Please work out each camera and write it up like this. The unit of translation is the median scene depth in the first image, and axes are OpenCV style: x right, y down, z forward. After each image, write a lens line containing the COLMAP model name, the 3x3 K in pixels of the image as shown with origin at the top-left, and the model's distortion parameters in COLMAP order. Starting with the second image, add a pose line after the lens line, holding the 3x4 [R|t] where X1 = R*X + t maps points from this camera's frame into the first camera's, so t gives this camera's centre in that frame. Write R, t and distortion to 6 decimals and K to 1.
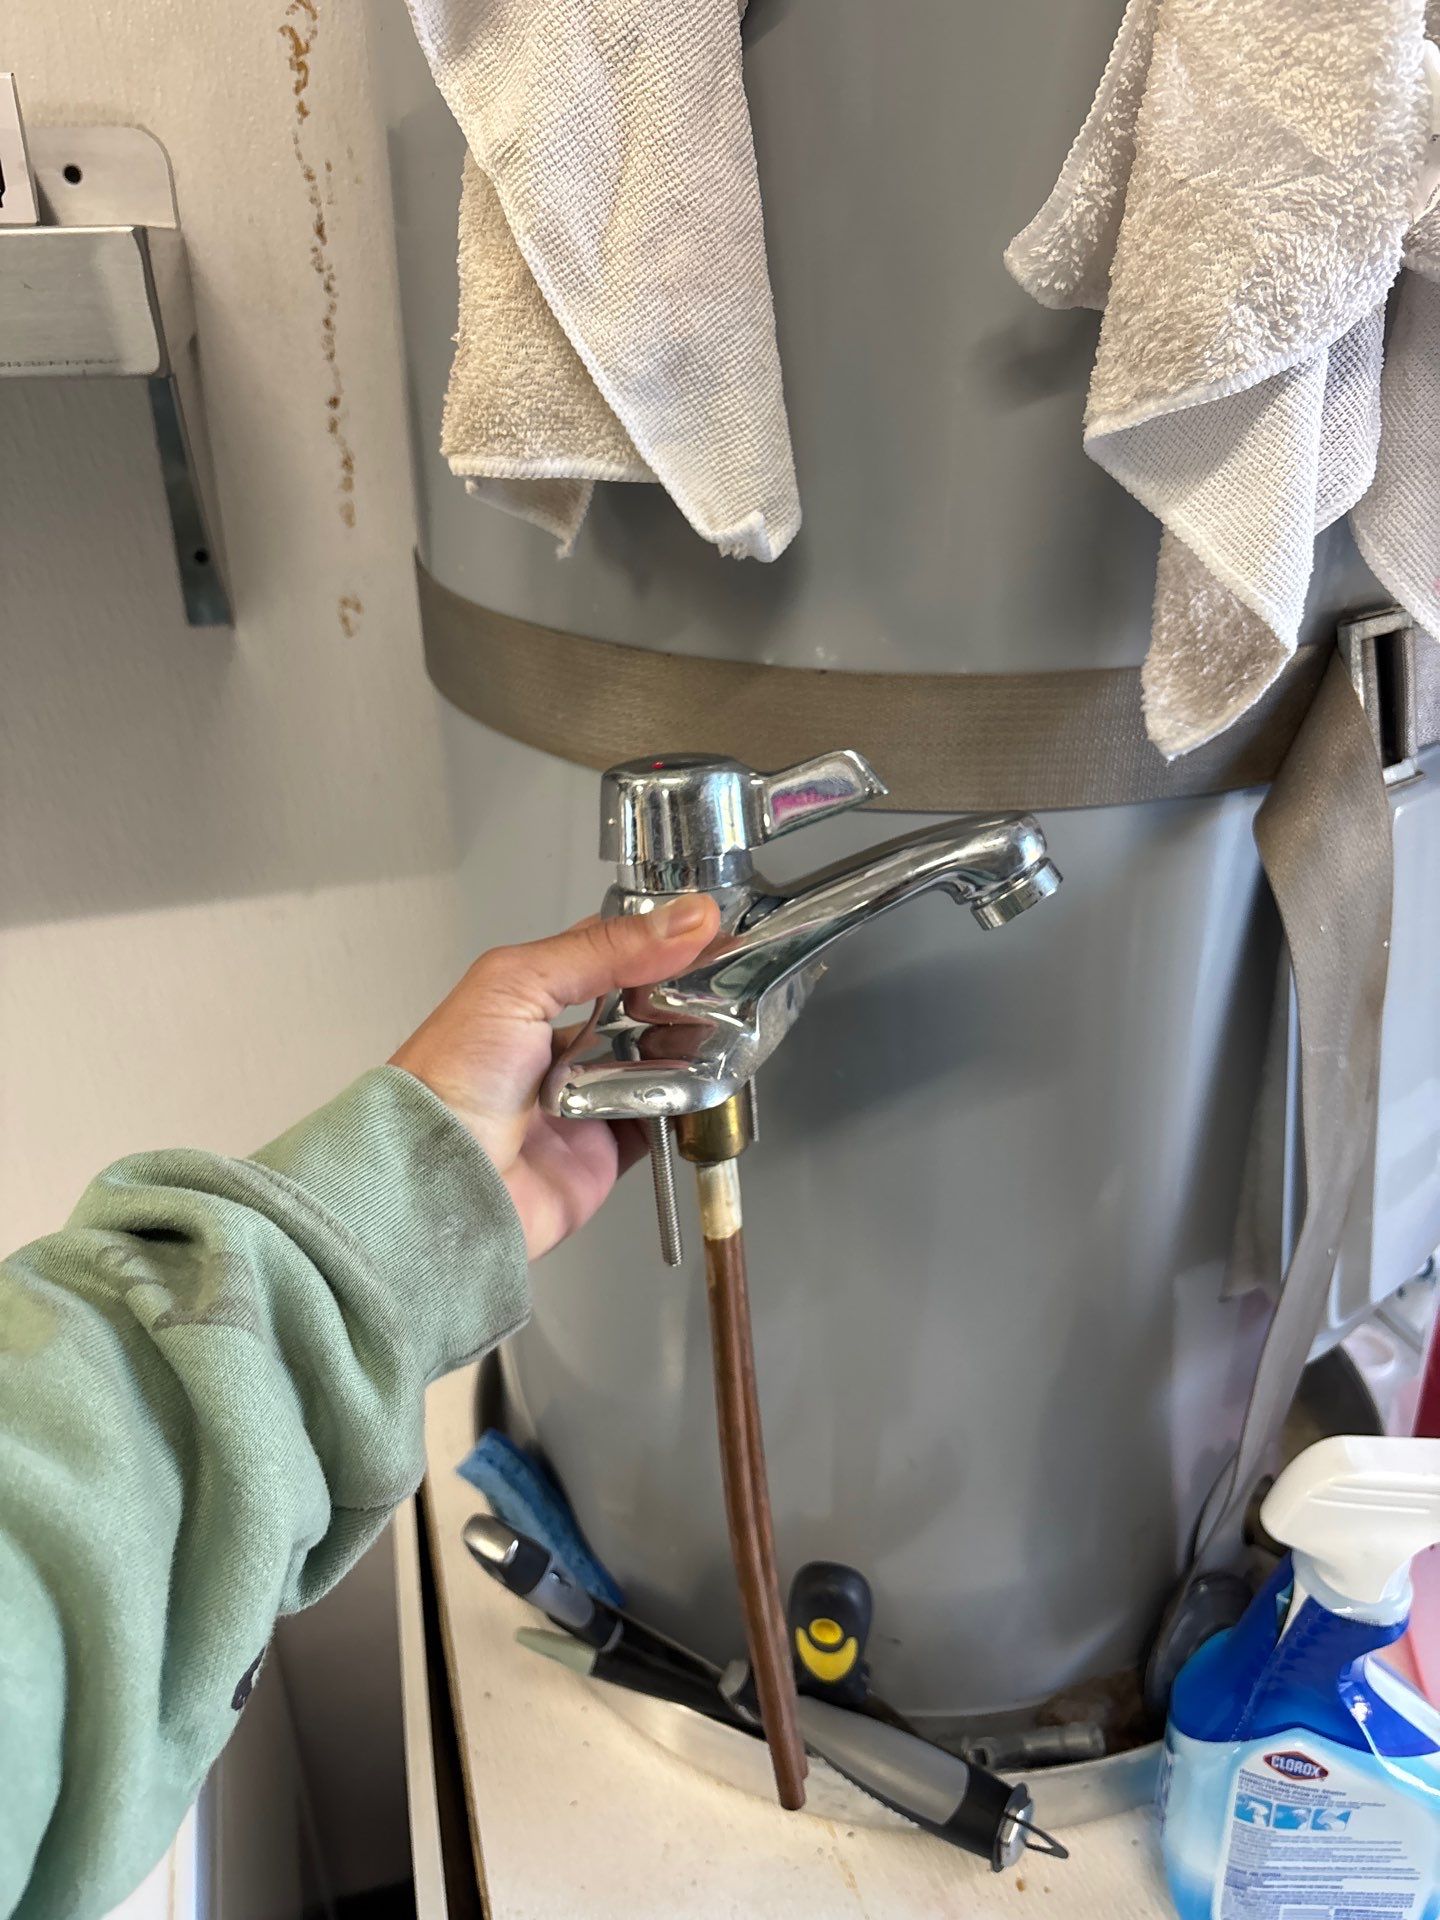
lens RADIAL K [[1464.3, 0, 729.0], [0, 1464.3, 968.2], [0, 0, 1]] dist [0.023679, -0.039773]
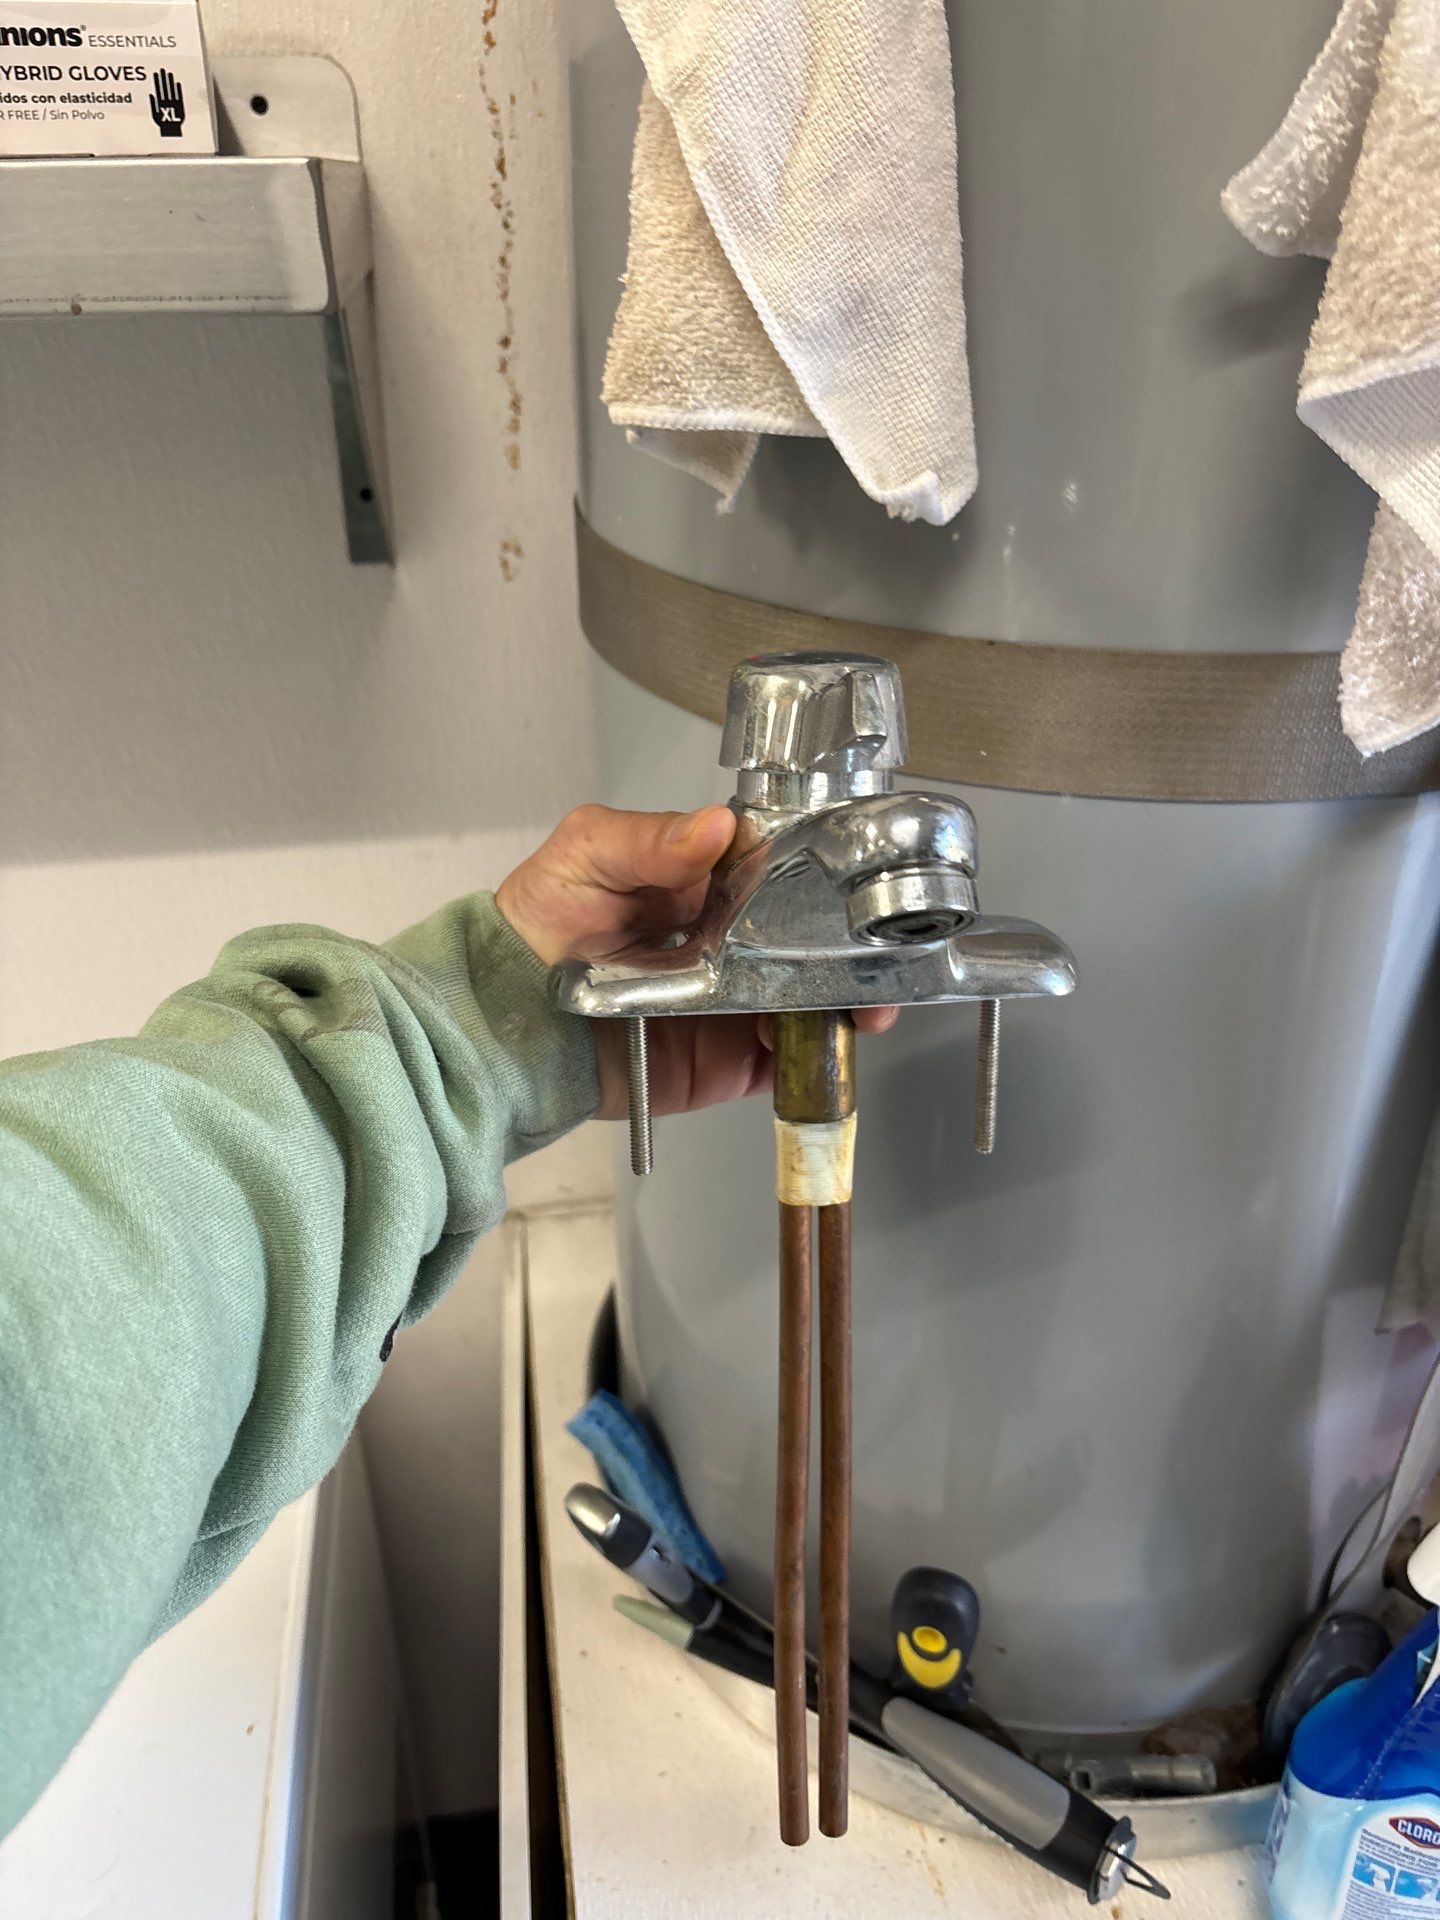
lens RADIAL K [[1464.3, 0, 723.5], [0, 1464.3, 953.7], [0, 0, 1]] dist [0.023679, -0.039773]
pose [[0.993099, 0.061594, -0.099798, 0.000353], [-0.059091, 0.997864, 0.027842, -0.016528], [0.101300, -0.021753, 0.994618, 0.036059]]
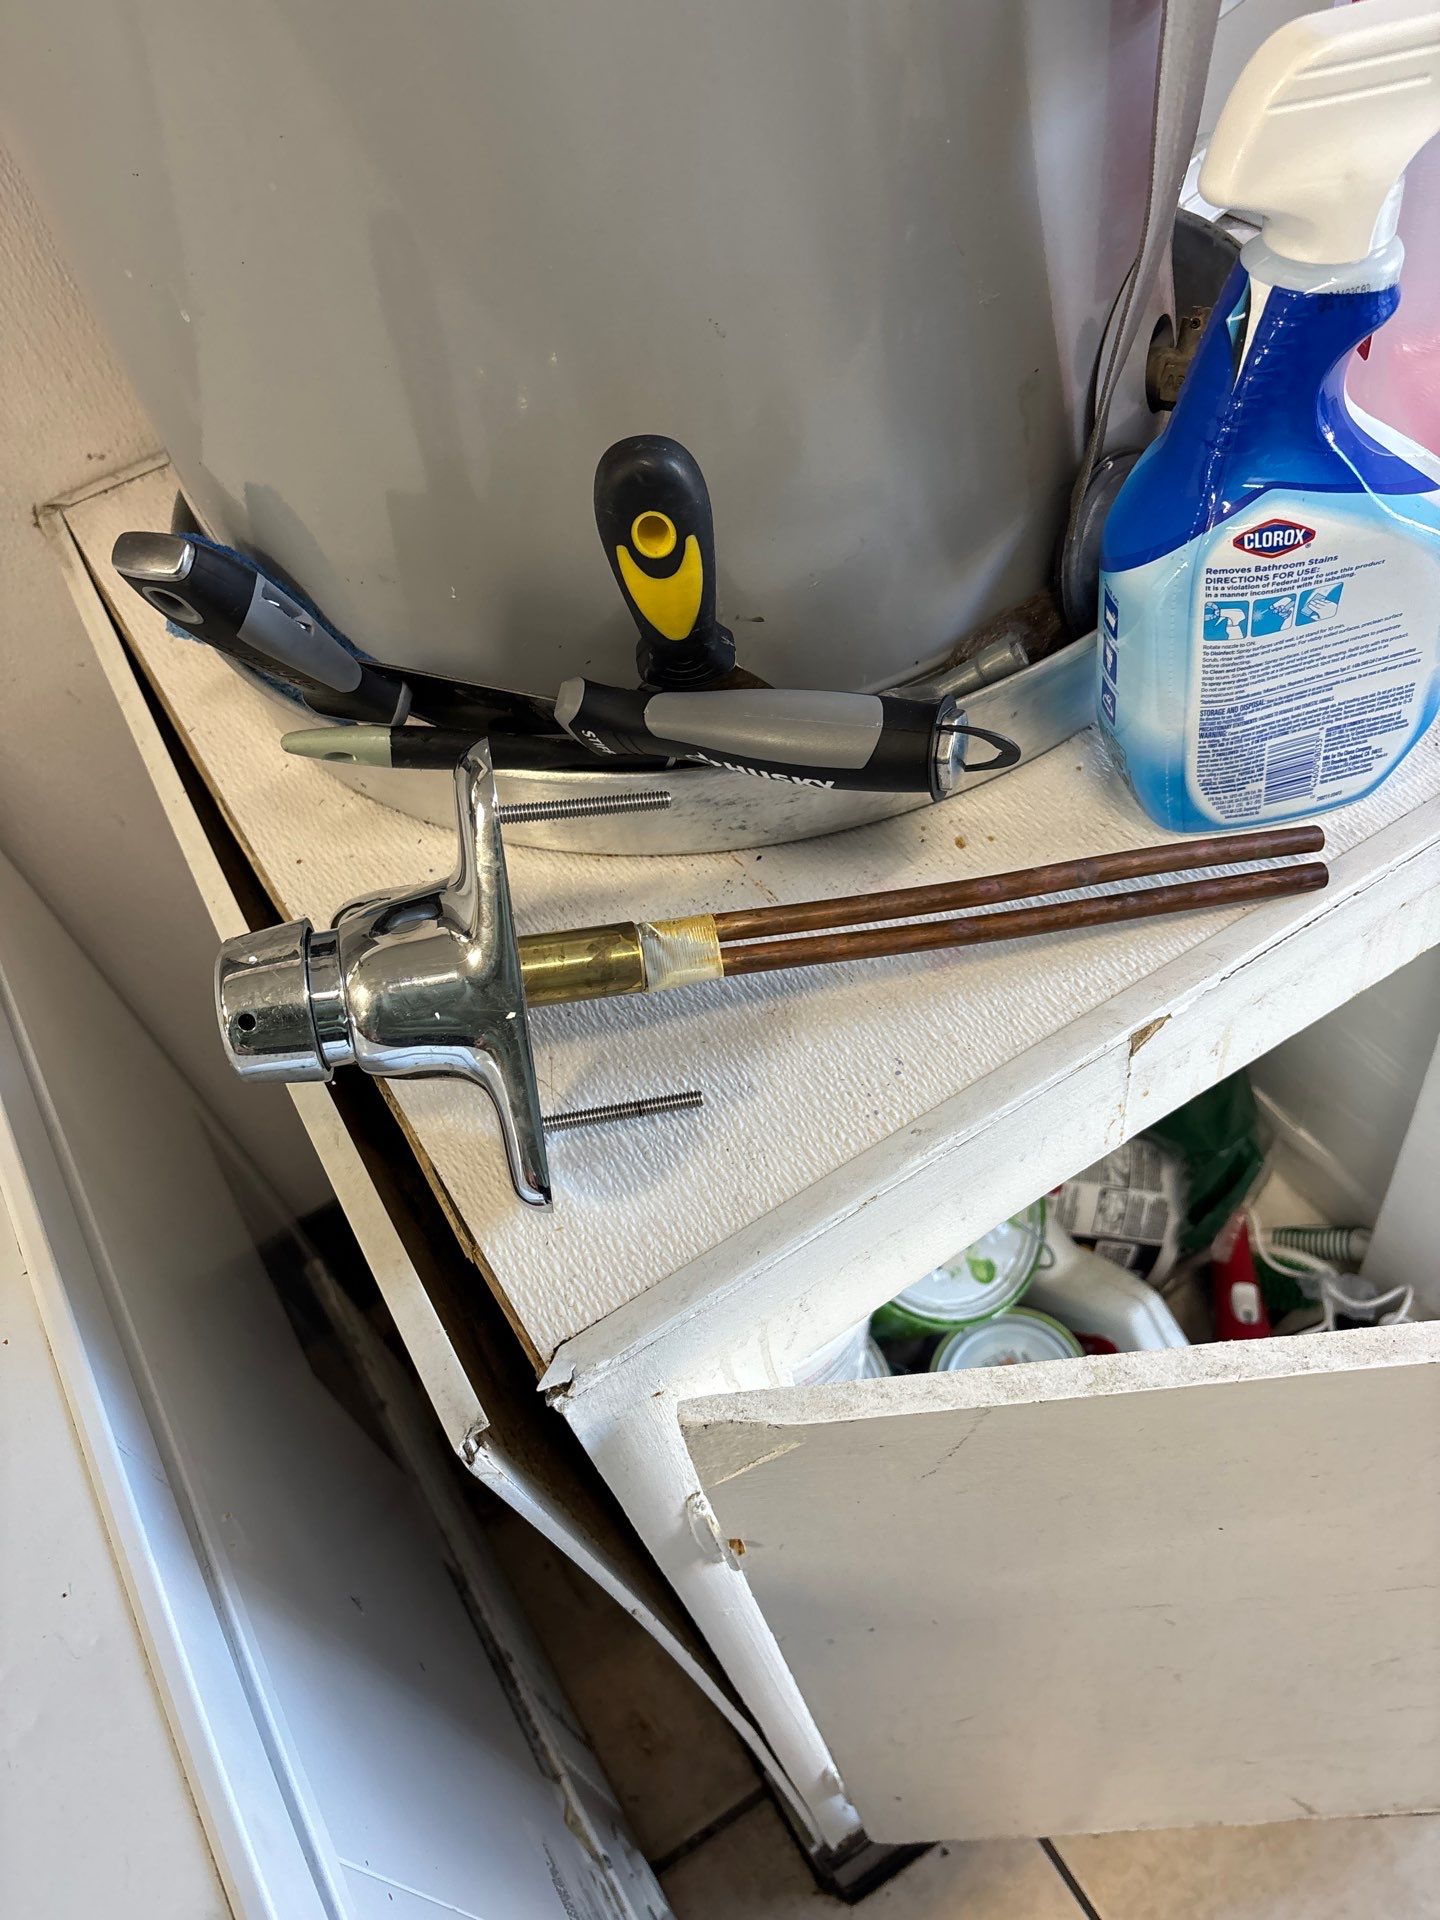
lens RADIAL K [[1464.3, 0, 731.3], [0, 1464.3, 953.7], [0, 0, 1]] dist [0.023679, -0.039773]
pose [[0.955148, -0.288079, 0.068569, -0.007283], [0.240077, 0.888874, 0.390214, 0.359525], [-0.173362, -0.356250, 0.918168, 0.248901]]
